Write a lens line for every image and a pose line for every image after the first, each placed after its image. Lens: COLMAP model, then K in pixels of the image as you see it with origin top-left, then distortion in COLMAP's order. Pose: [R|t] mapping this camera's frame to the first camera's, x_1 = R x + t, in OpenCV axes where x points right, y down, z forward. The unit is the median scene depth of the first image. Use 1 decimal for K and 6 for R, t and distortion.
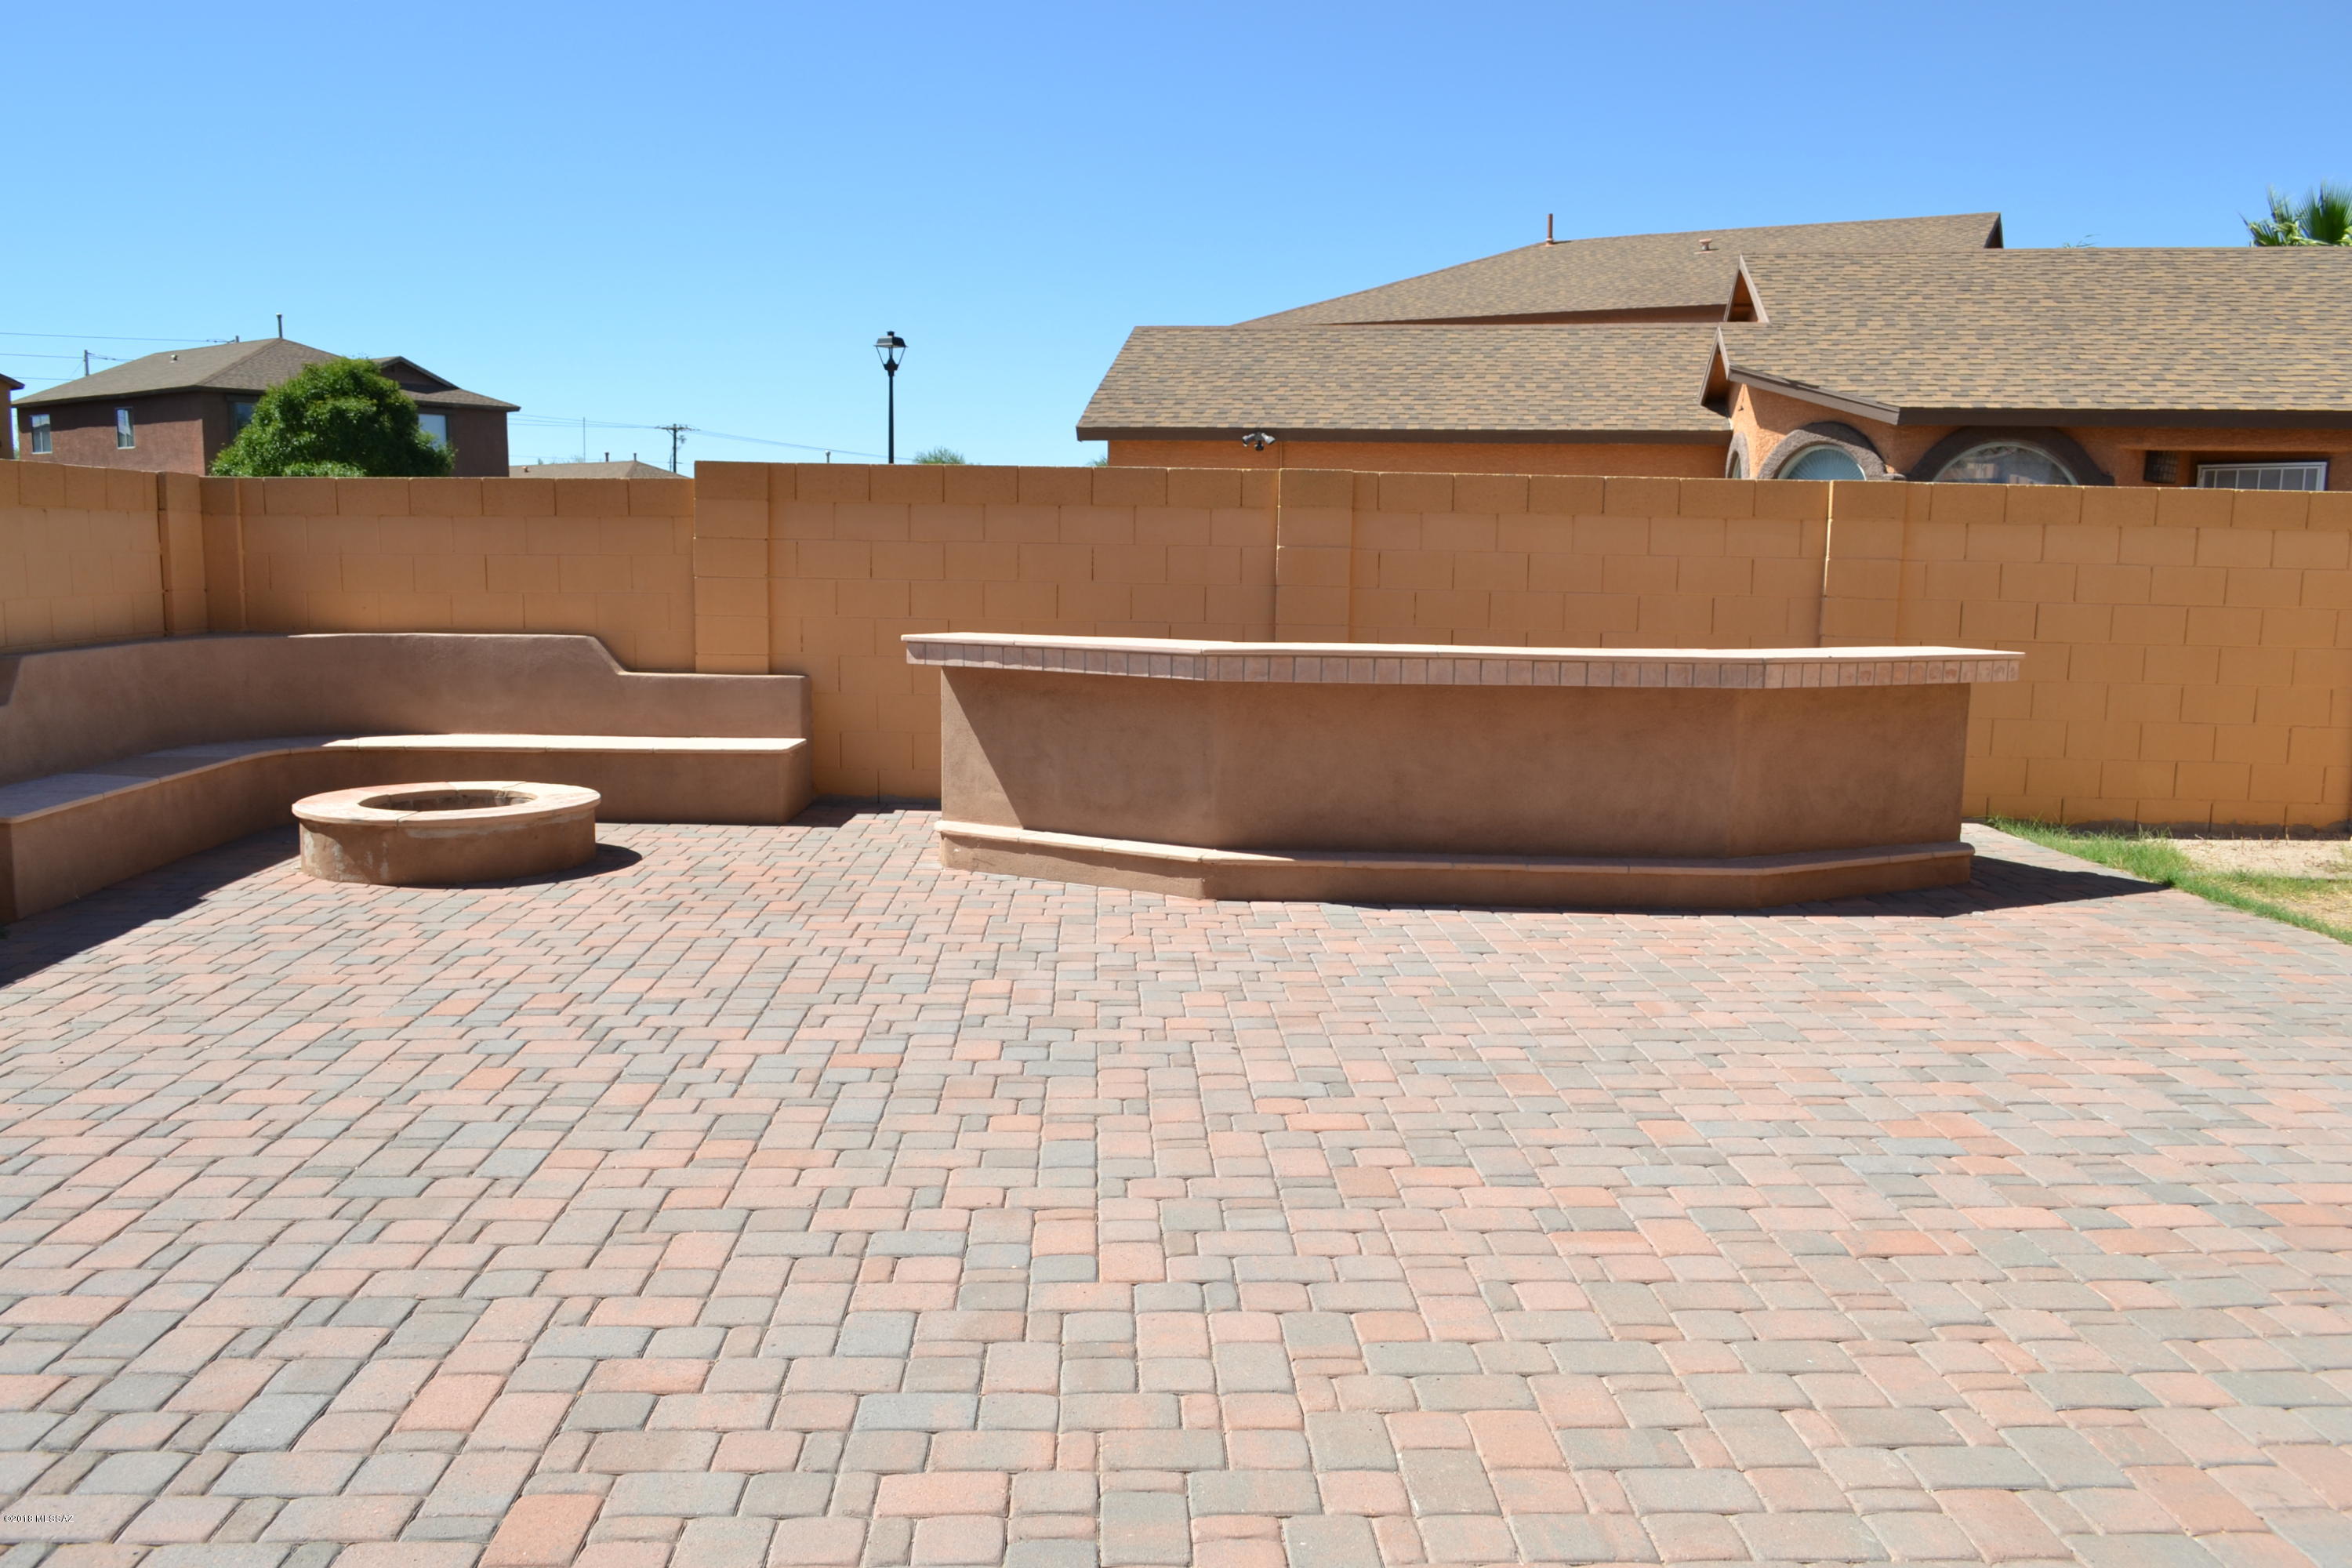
lens RADIAL K [[1864.5, 0, 1178.4], [0, 1864.5, 786.5], [0, 0, 1]] dist [-0.023394, 0.009749]
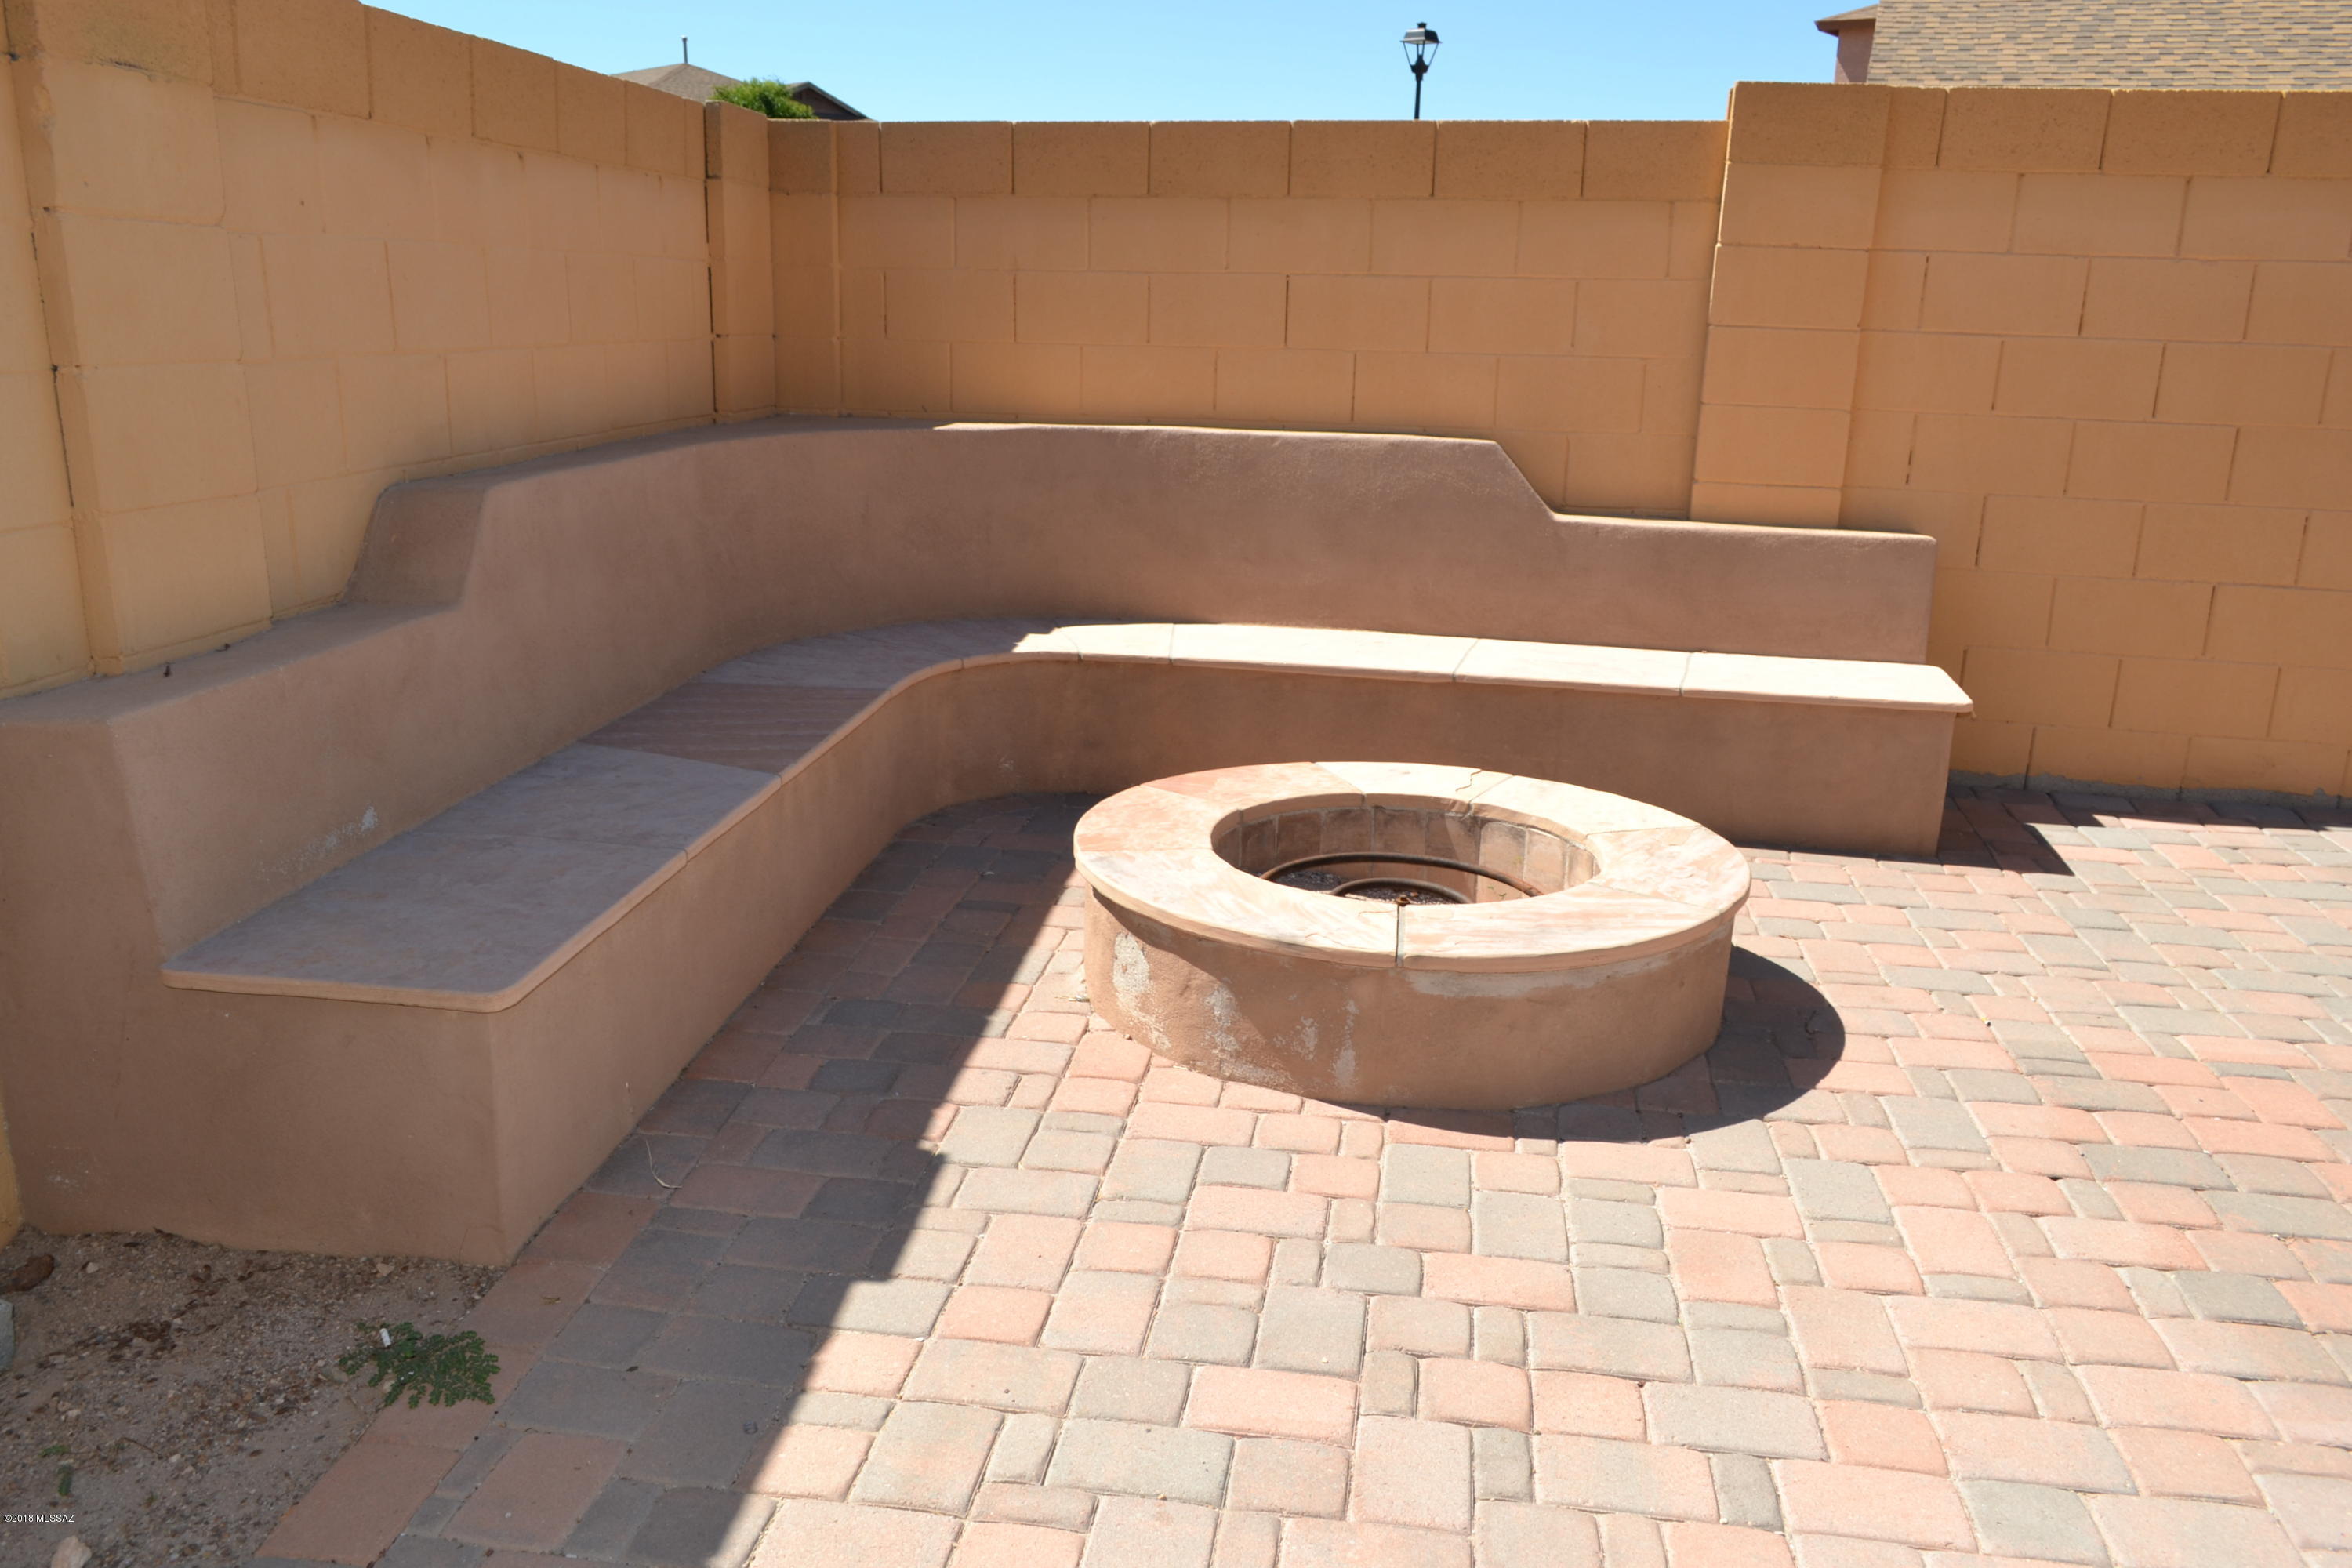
lens RADIAL K [[1864.5, 0, 1171.6], [0, 1864.5, 788.1], [0, 0, 1]] dist [-0.023394, 0.009749]
pose [[0.982184, 0.058742, -0.178504, -0.304234], [-0.035597, 0.990849, 0.130199, -0.049595], [0.184519, -0.121525, 0.975287, 0.469965]]
